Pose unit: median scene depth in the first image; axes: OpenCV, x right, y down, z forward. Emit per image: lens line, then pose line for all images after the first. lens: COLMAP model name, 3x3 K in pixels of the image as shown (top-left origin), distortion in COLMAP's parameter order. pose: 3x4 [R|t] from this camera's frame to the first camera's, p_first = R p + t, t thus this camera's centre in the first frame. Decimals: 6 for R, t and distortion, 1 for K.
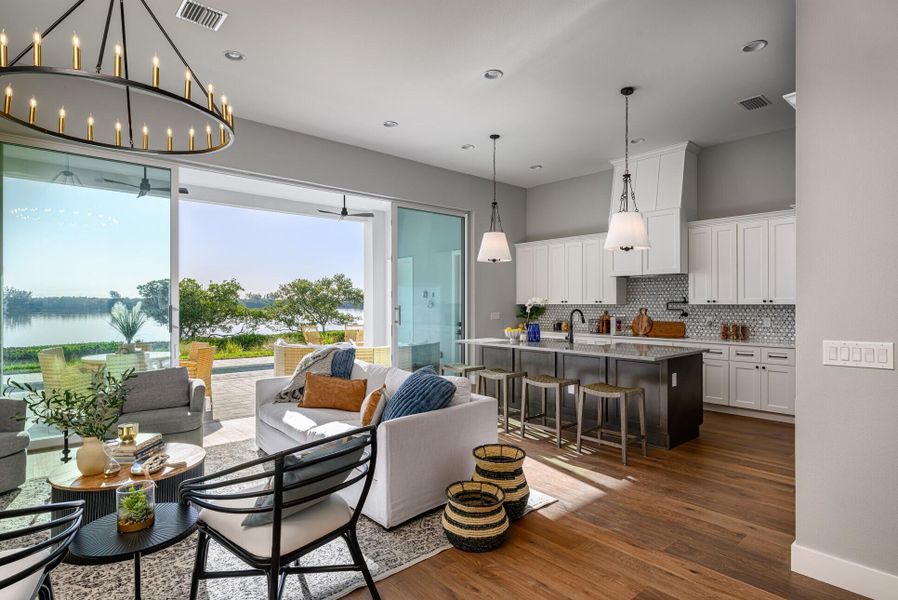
lens RADIAL K [[481.0, 0, 437.6], [0, 481.0, 299.3], [0, 0, 1]] dist [0.002711, 0.000604]
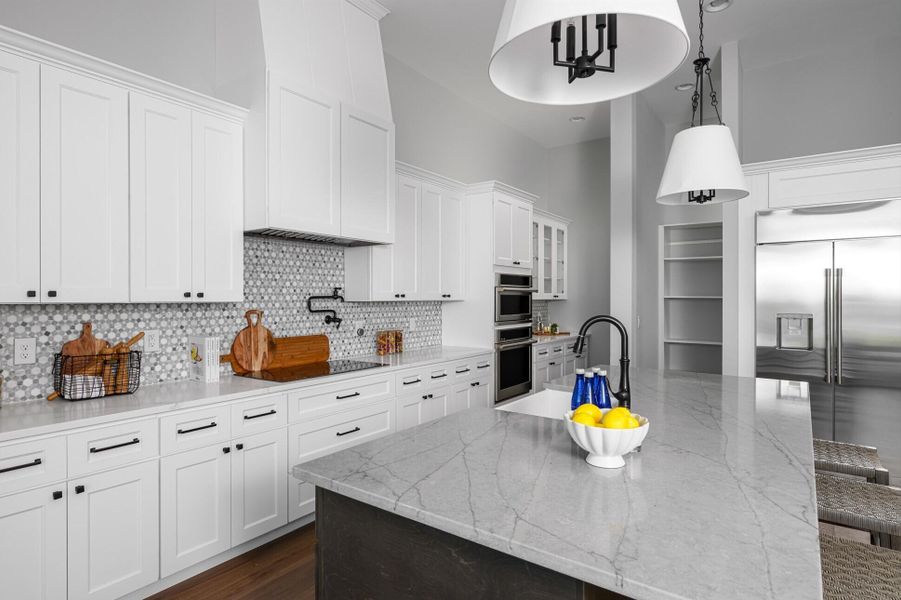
lens RADIAL K [[482.6, 0, 439.1], [0, 482.6, 299.3], [0, 0, 1]] dist [0.002711, 0.000604]
pose [[-0.239322, -0.003472, 0.970934, -0.040600], [-0.008582, 0.999962, 0.001460, 0.006833], [-0.970902, -0.007983, -0.239343, 1.006299]]
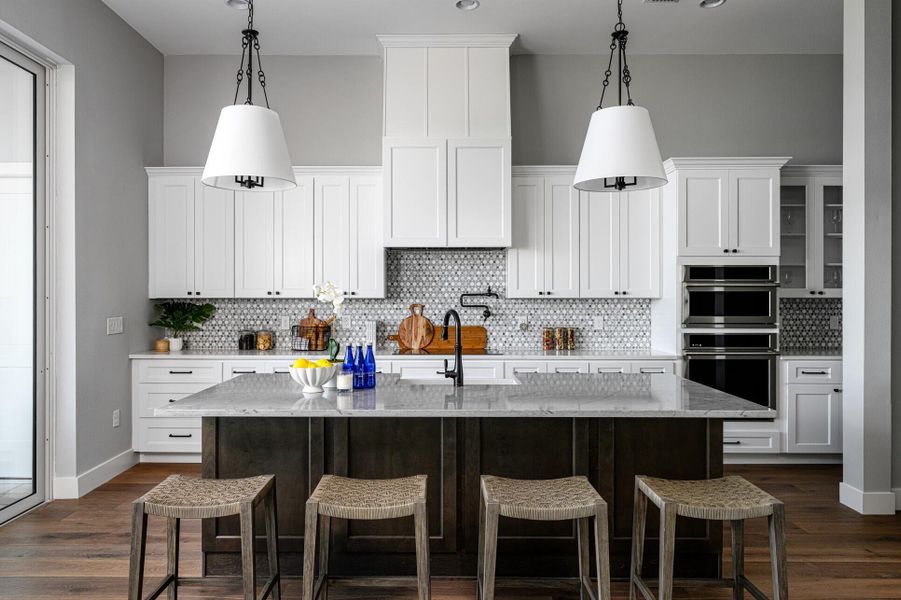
lens RADIAL K [[610.3, 0, 450.5], [0, 610.3, 300.0], [0, 0, 1]] dist [0.002558, 0.000427]
pose [[0.648550, -0.005684, 0.761151, -0.123772], [-0.005896, 0.999905, 0.012491, 0.003709], [-0.761149, -0.012589, 0.648455, 0.516840]]
